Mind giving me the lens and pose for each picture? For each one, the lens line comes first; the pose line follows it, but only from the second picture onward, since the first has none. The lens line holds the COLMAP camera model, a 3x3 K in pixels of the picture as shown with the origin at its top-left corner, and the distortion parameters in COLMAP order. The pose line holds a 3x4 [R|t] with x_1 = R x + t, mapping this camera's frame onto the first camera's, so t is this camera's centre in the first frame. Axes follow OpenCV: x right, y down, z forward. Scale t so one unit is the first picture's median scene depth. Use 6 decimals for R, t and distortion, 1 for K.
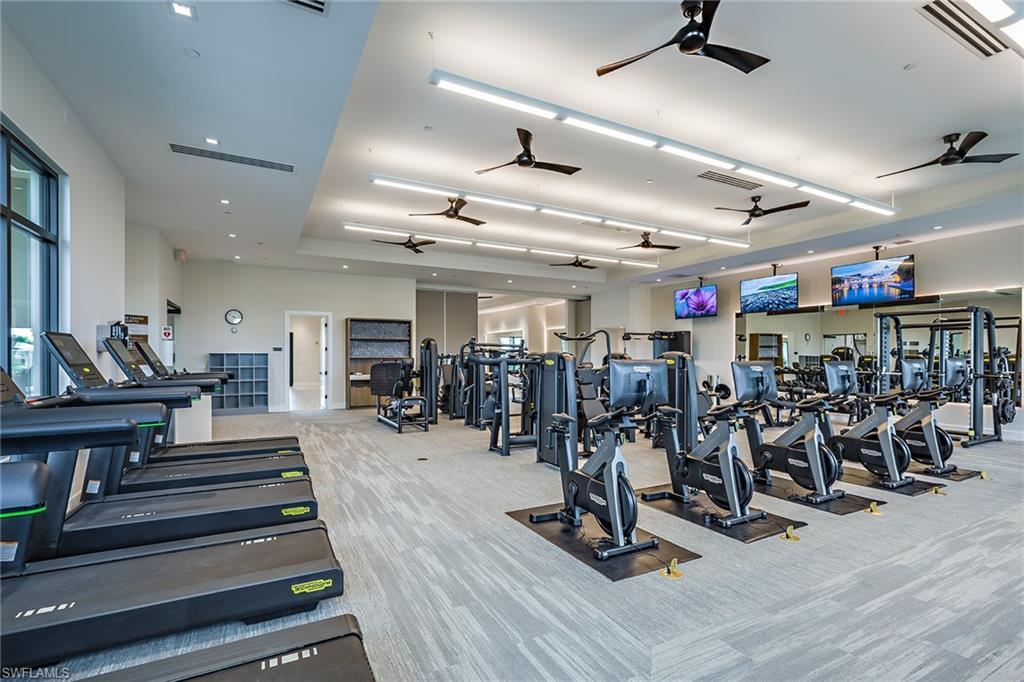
lens RADIAL K [[487.1, 0, 506.2], [0, 487.1, 358.3], [0, 0, 1]] dist [0.001132, 0.001085]
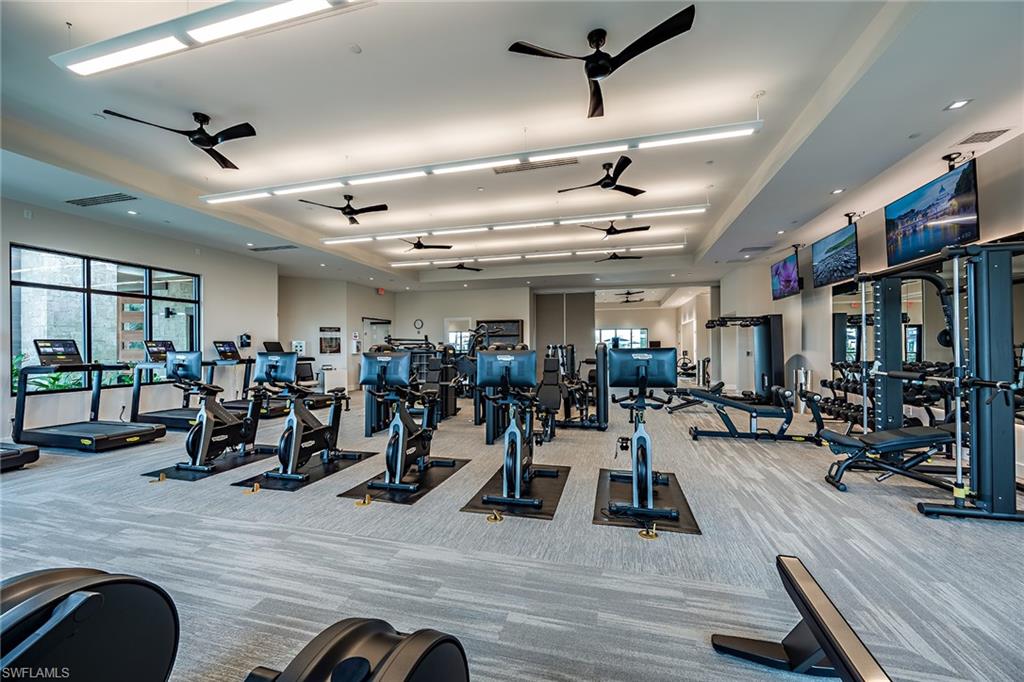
lens RADIAL K [[404.1, 0, 504.8], [0, 404.1, 344.7], [0, 0, 1]] dist [-0.002506, -0.000471]
pose [[0.712898, -0.010170, -0.701194, 0.877543], [0.003083, 0.999931, -0.011369, 0.000688], [0.701261, 0.005943, 0.712880, 0.349243]]
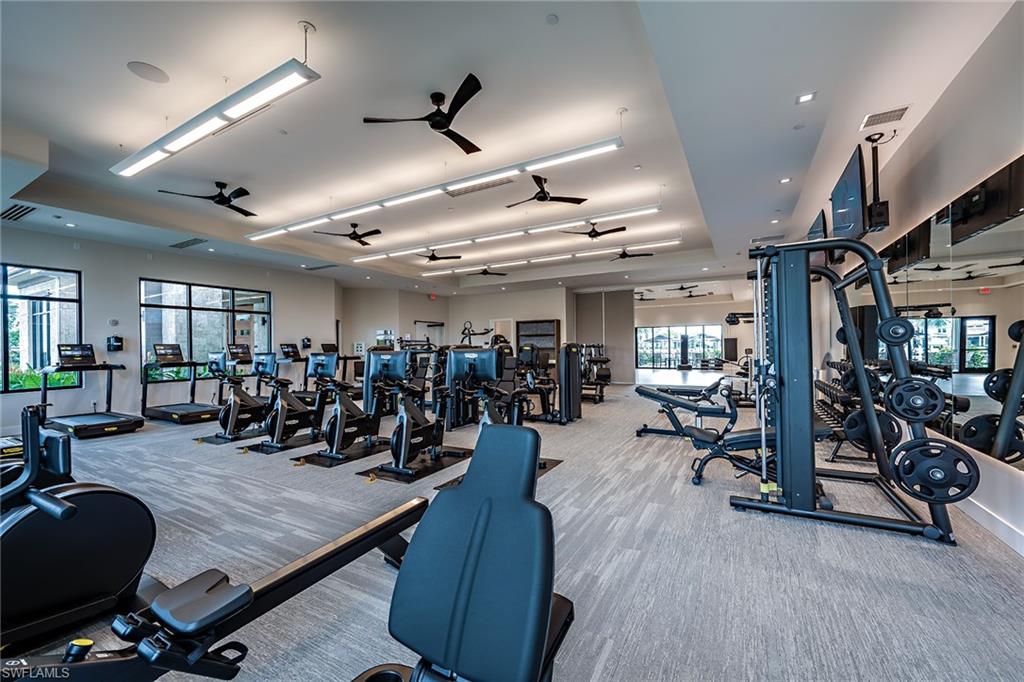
lens RADIAL K [[404.1, 0, 490.3], [0, 404.1, 342.9], [0, 0, 1]] dist [-0.002506, -0.000471]
pose [[0.513038, -0.018576, -0.858165, 1.119097], [0.009528, 0.999827, -0.015947, 0.001350], [0.858313, 0.000005, 0.513126, 0.496320]]
